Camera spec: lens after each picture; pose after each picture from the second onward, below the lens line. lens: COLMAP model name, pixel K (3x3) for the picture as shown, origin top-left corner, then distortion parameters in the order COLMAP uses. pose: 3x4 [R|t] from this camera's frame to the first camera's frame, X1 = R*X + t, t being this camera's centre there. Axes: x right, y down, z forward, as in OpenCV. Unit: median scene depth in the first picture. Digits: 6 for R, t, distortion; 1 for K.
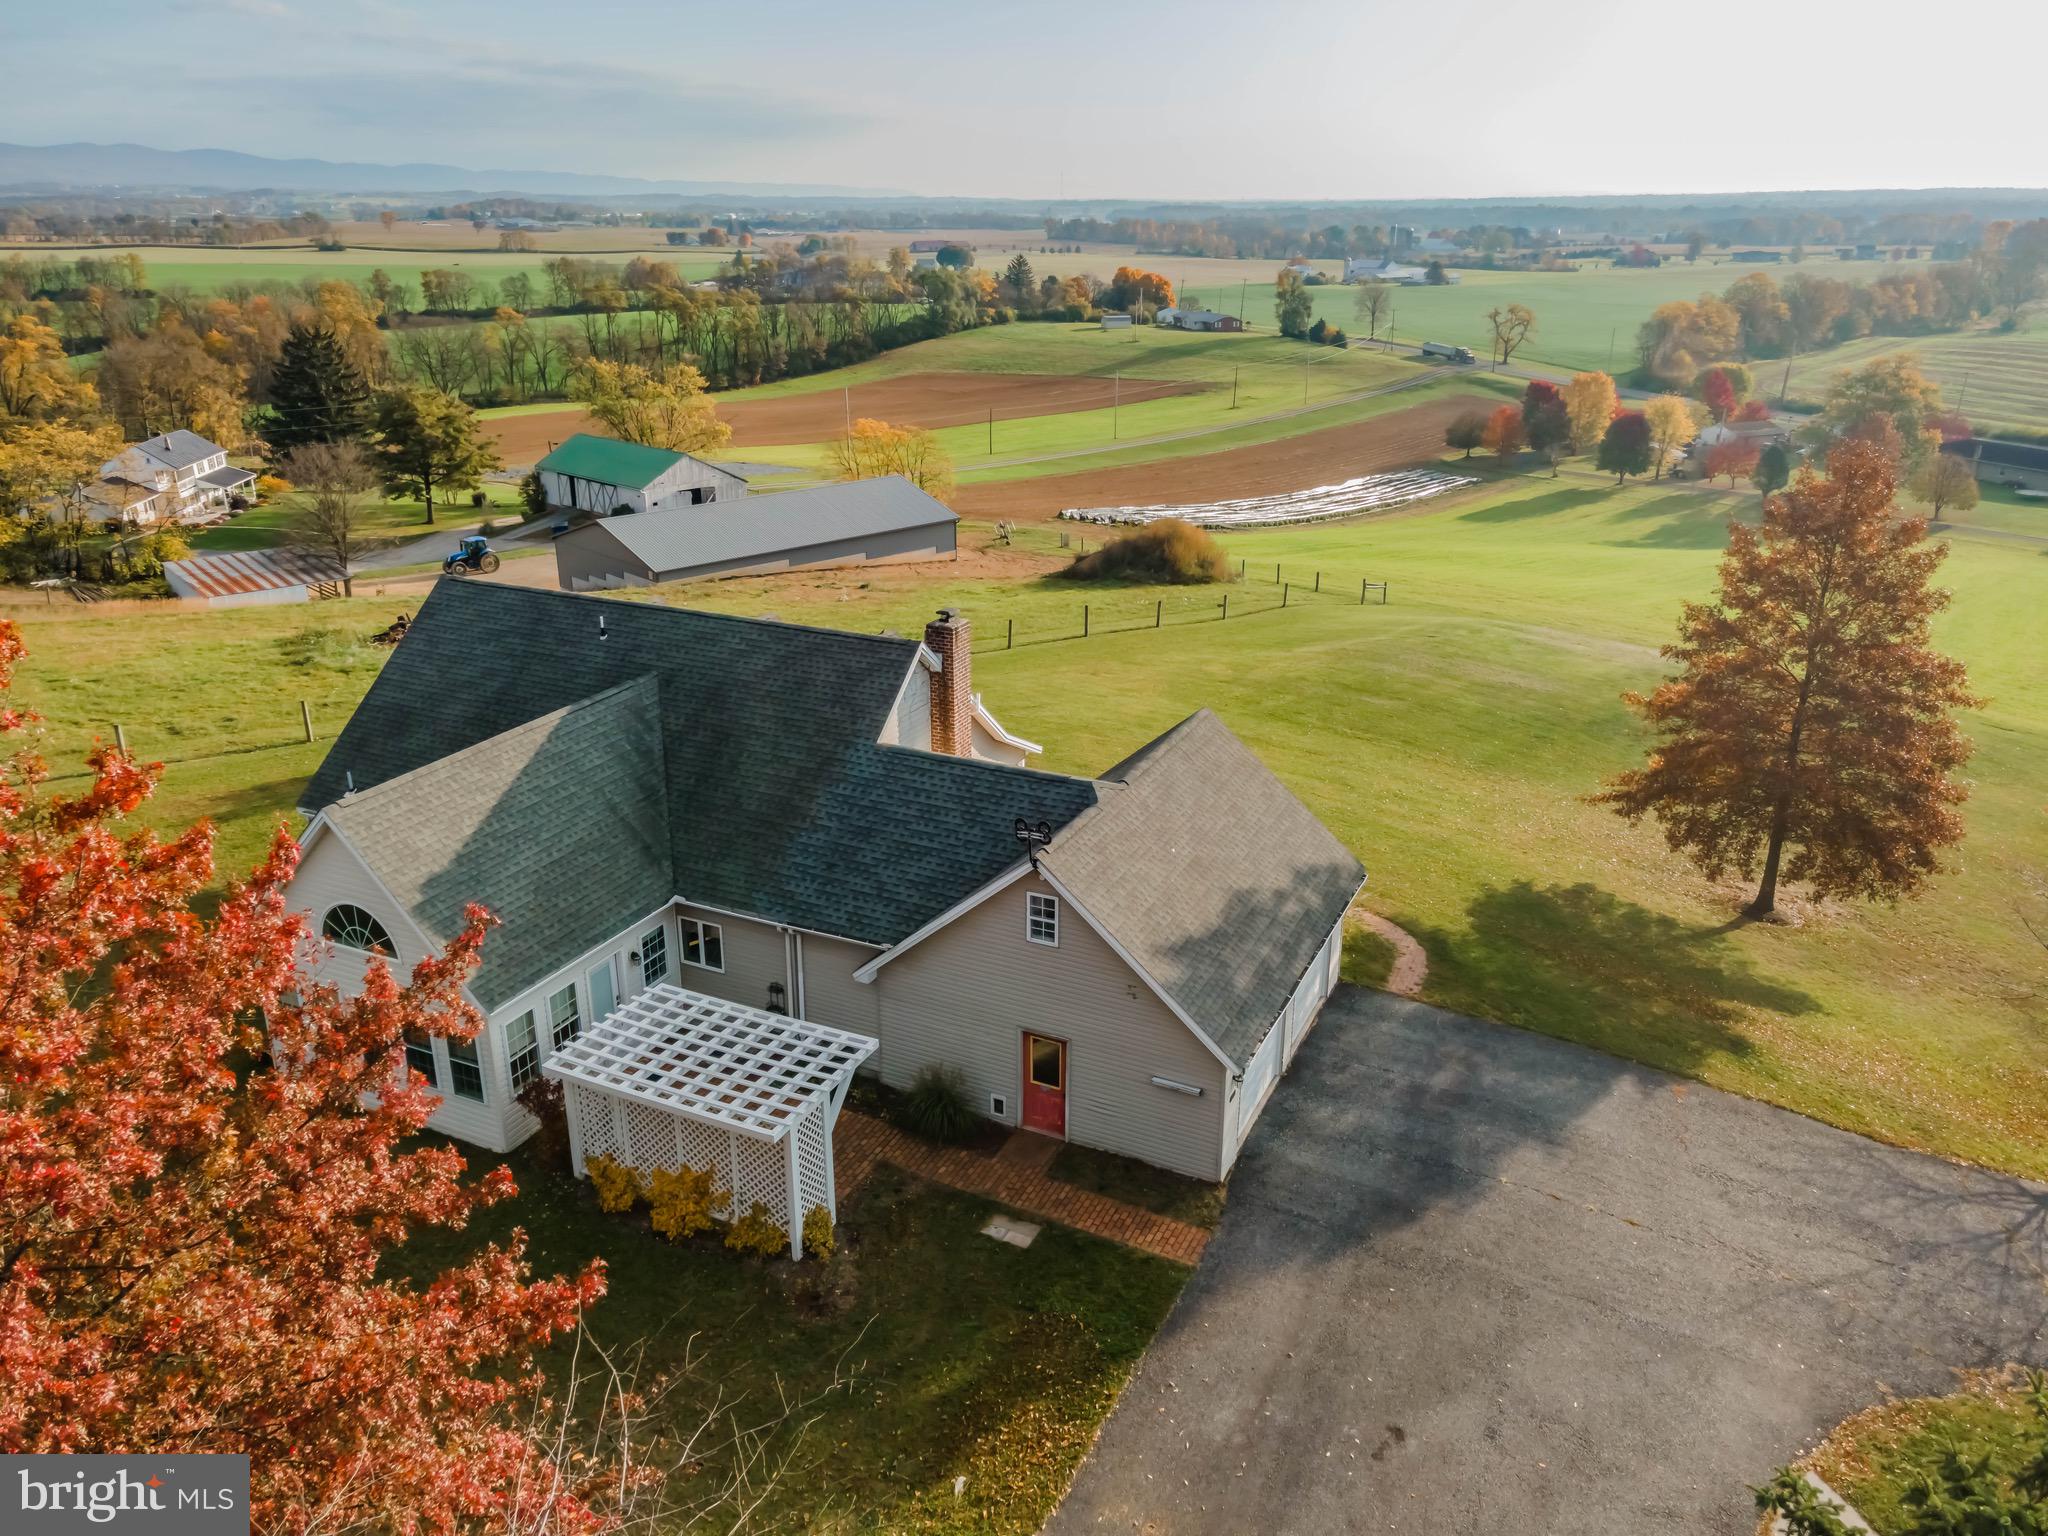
lens RADIAL K [[1491.7, 0, 1024.0], [0, 1491.7, 768.0], [0, 0, 1]] dist [-0.038649, 0.111135]
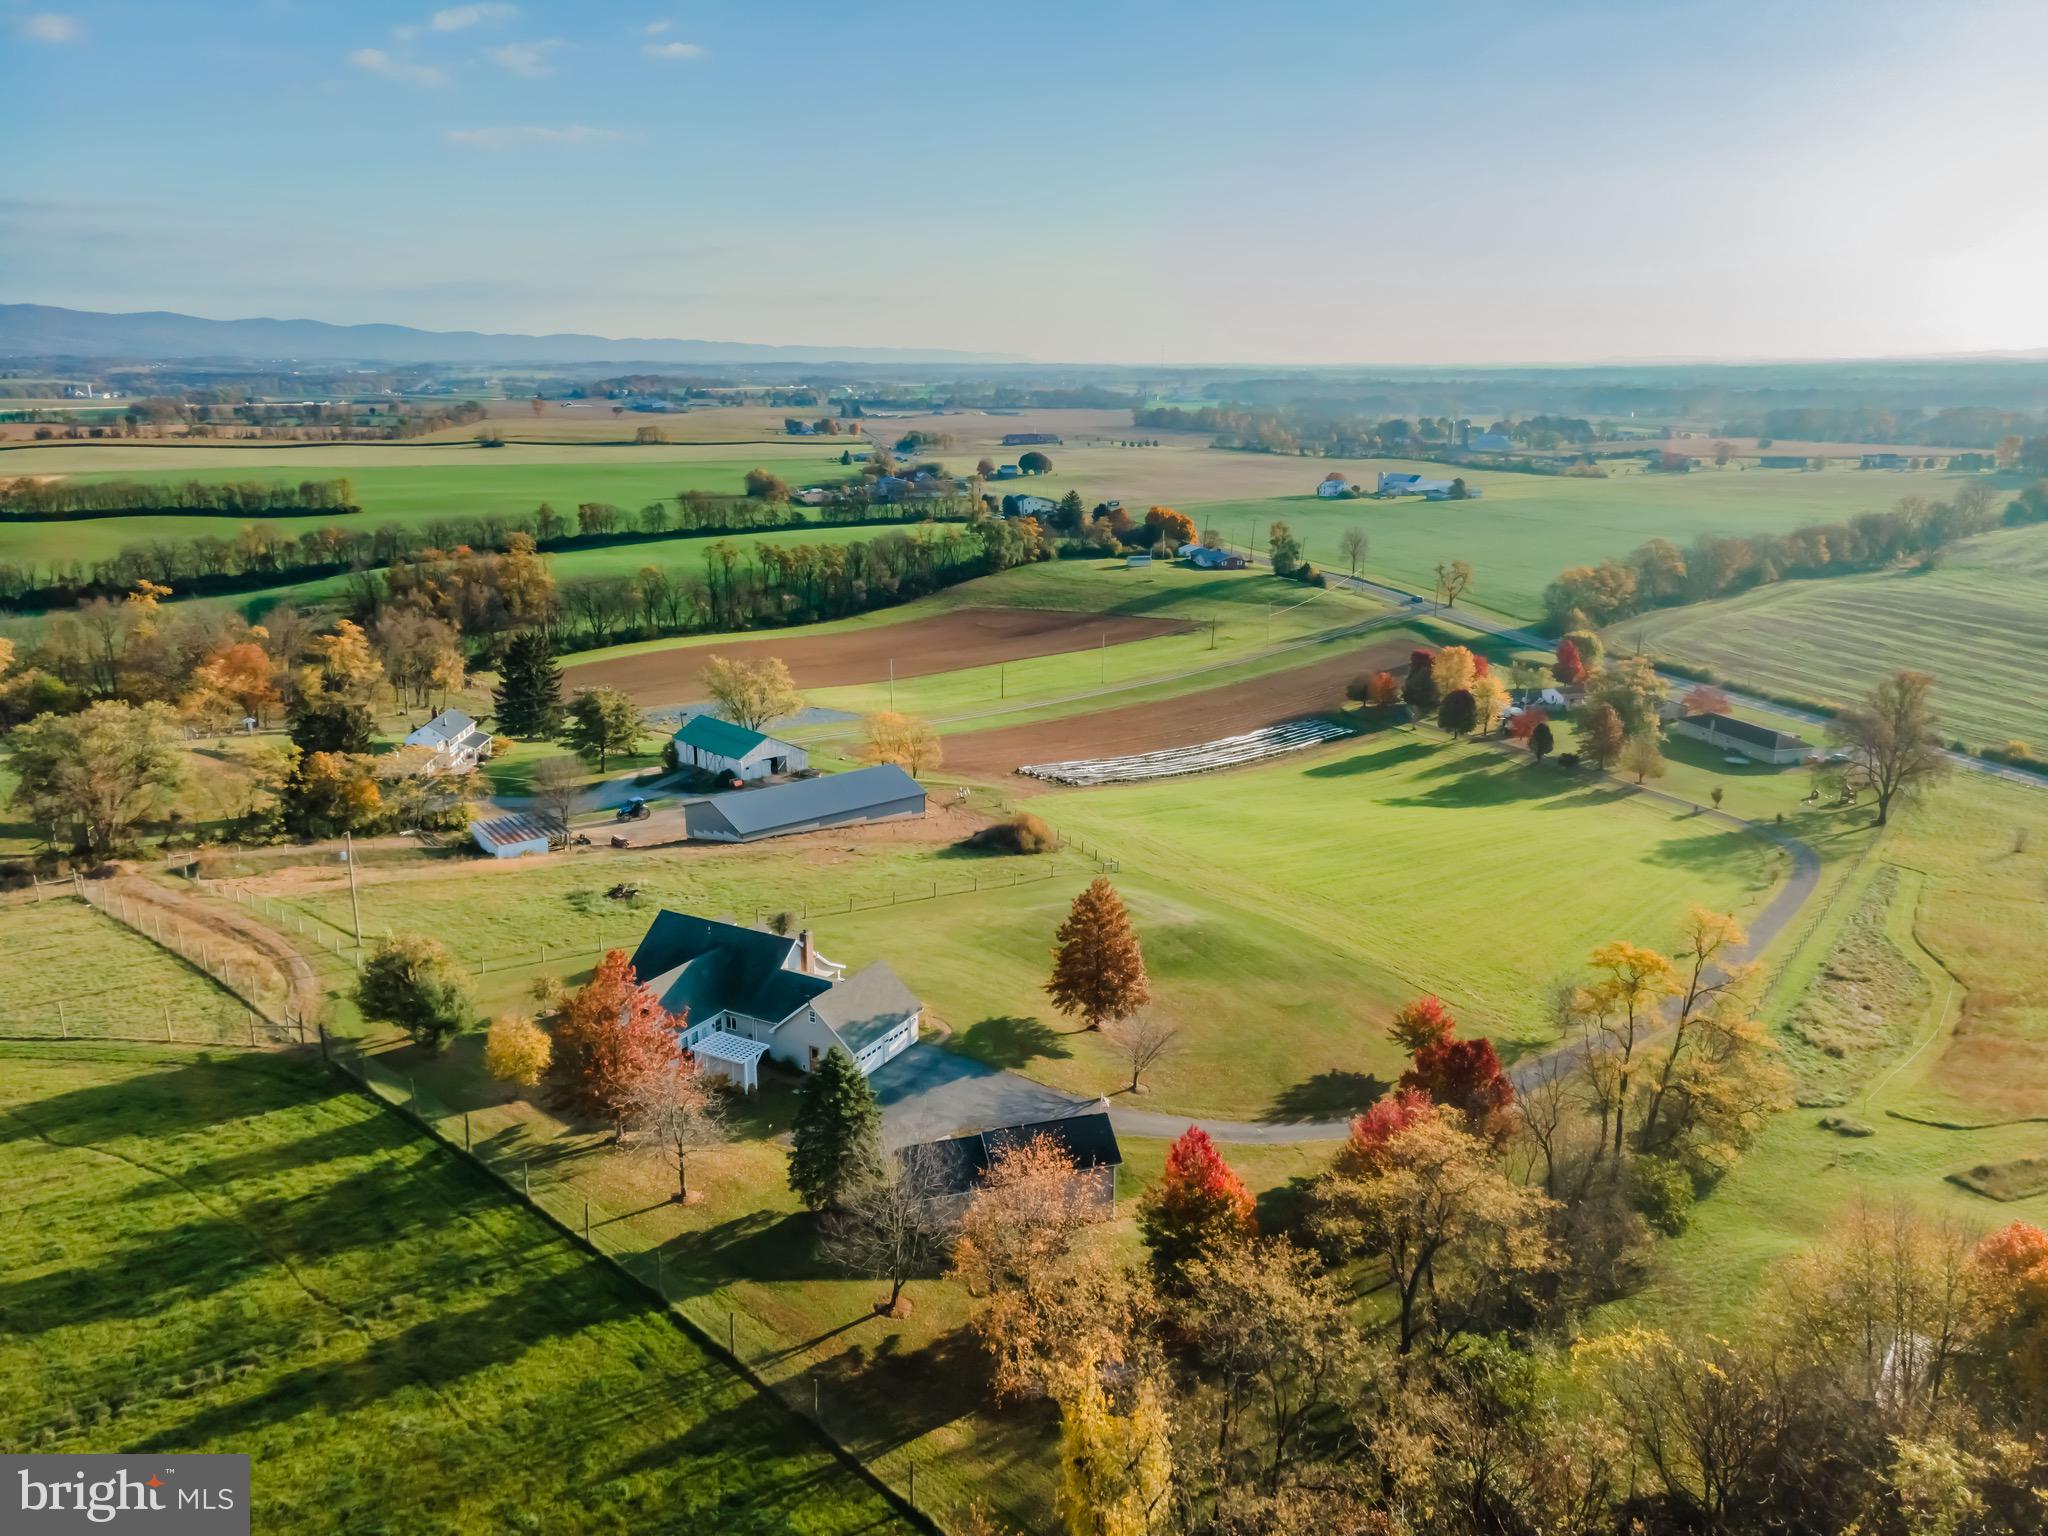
lens RADIAL K [[1511.3, 0, 1024.0], [0, 1511.3, 768.0], [0, 0, 1]] dist [0.022810, 0.043826]
pose [[0.997264, 0.019440, -0.071318, 0.075137], [-0.026109, 0.995248, -0.093806, -0.017323], [0.069155, 0.095412, 0.993033, -0.269668]]
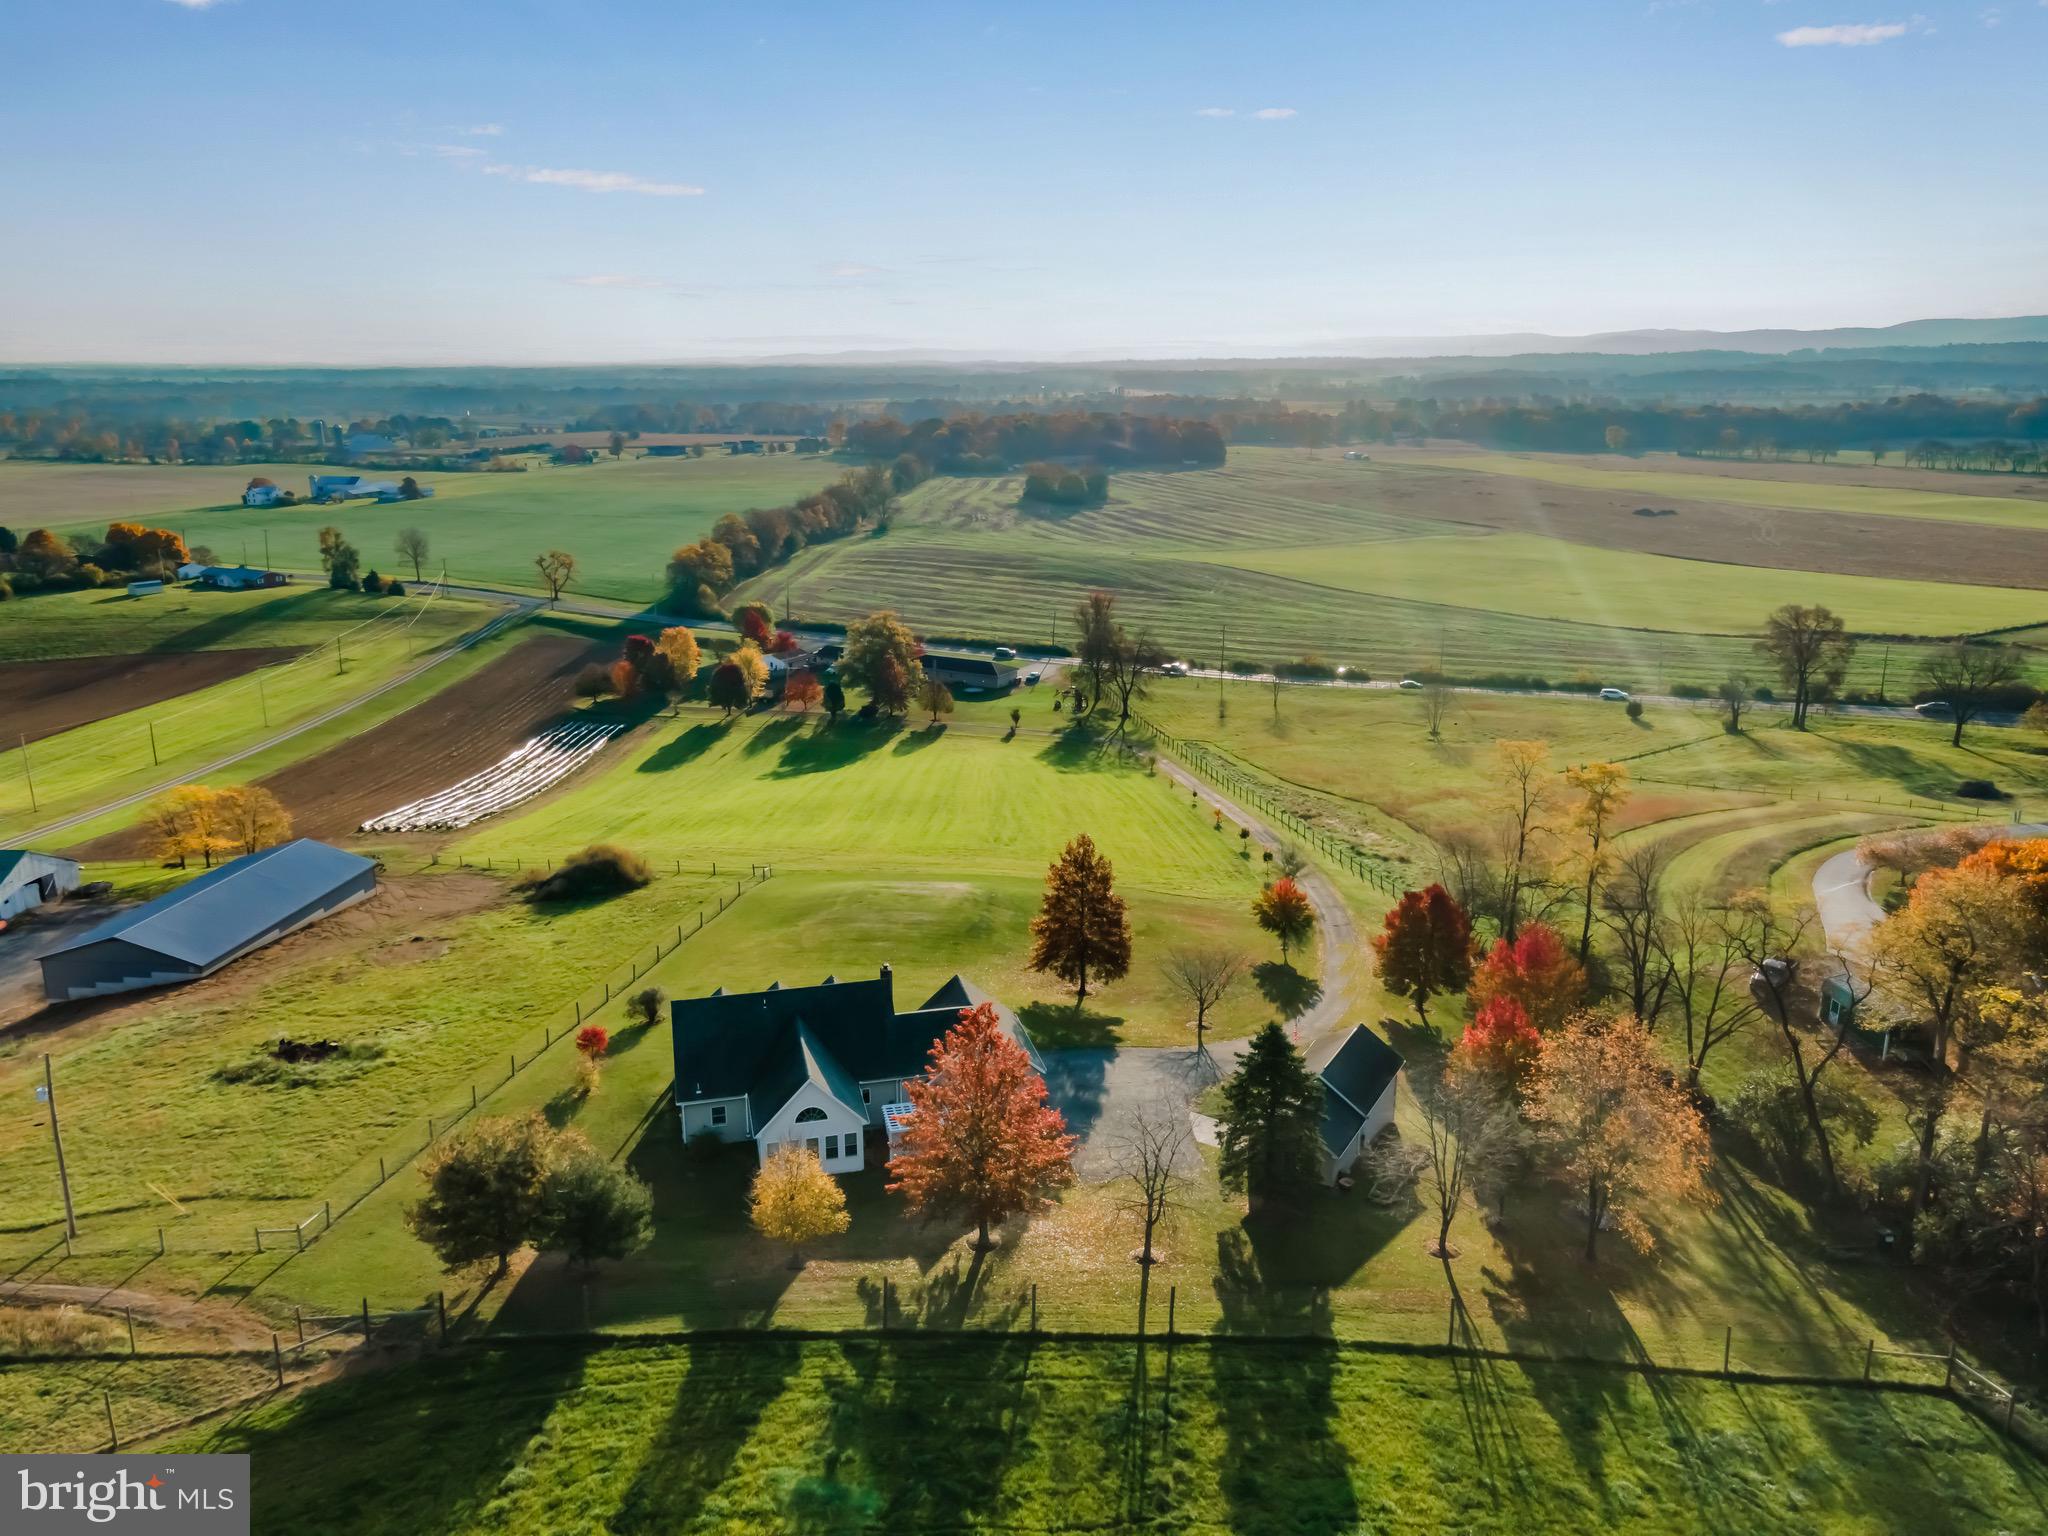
lens RADIAL K [[1511.3, 0, 1024.0], [0, 1511.3, 768.0], [0, 0, 1]] dist [0.022810, 0.043826]
pose [[0.770217, -0.170767, 0.614496, -0.170851], [0.229638, 0.973121, -0.017403, -0.039320], [-0.595007, 0.154516, 0.788728, -0.167905]]
